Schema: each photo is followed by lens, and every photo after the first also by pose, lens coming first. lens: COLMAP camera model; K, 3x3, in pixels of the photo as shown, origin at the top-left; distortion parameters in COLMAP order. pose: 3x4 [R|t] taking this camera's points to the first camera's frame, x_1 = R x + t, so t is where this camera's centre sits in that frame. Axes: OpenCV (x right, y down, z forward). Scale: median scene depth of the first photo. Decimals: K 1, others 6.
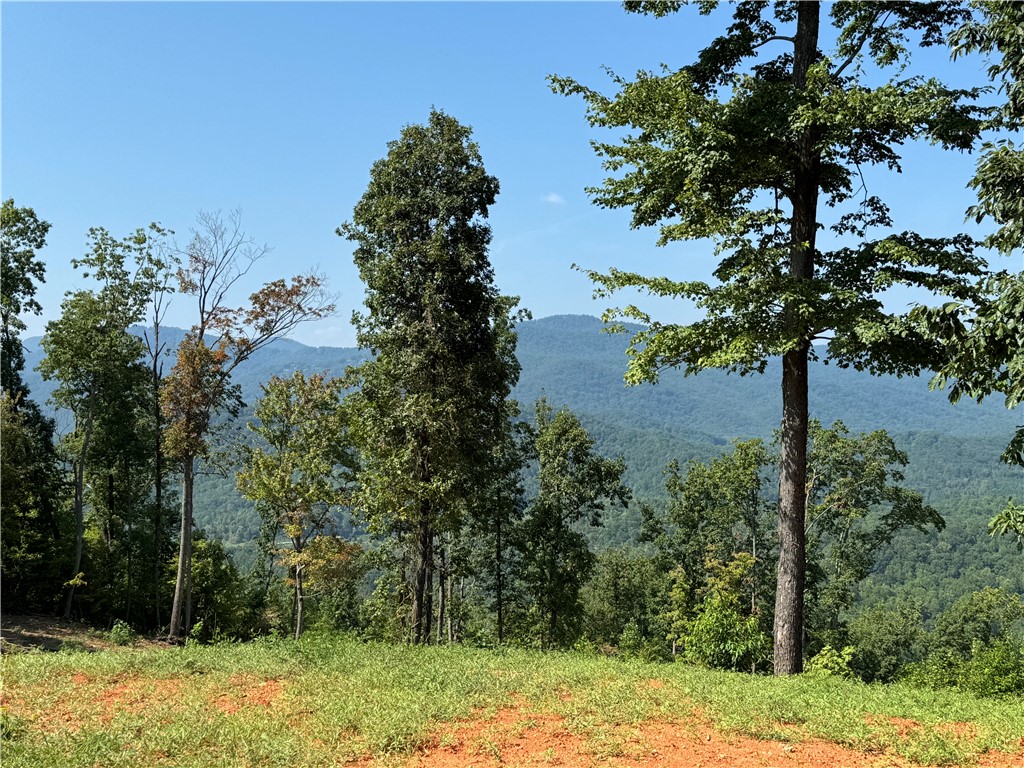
lens RADIAL K [[1249.8, 0, 514.4], [0, 1249.8, 388.8], [0, 0, 1]] dist [0.065675, 0.000000]
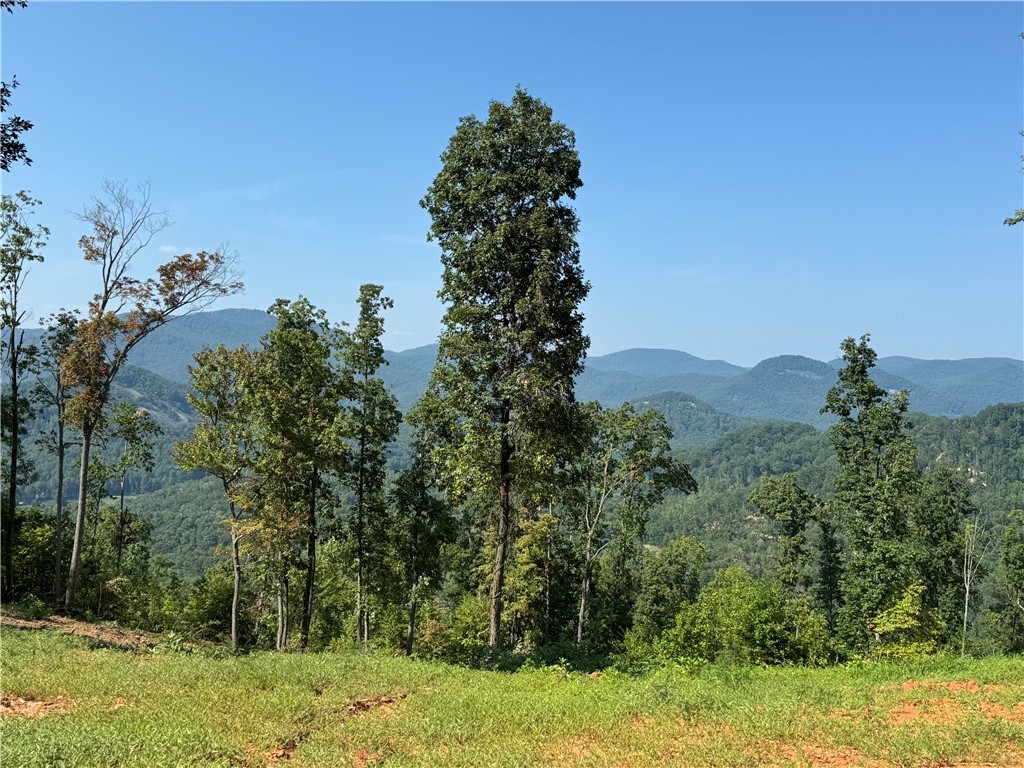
lens RADIAL K [[1024.5, 0, 511.2], [0, 1024.5, 390.9], [0, 0, 1]] dist [0.067451, 0.000000]
pose [[0.952399, 0.024094, 0.303901, -0.190609], [-0.028514, 0.999542, 0.010115, 0.007999], [-0.303519, -0.018299, 0.952650, 0.121005]]
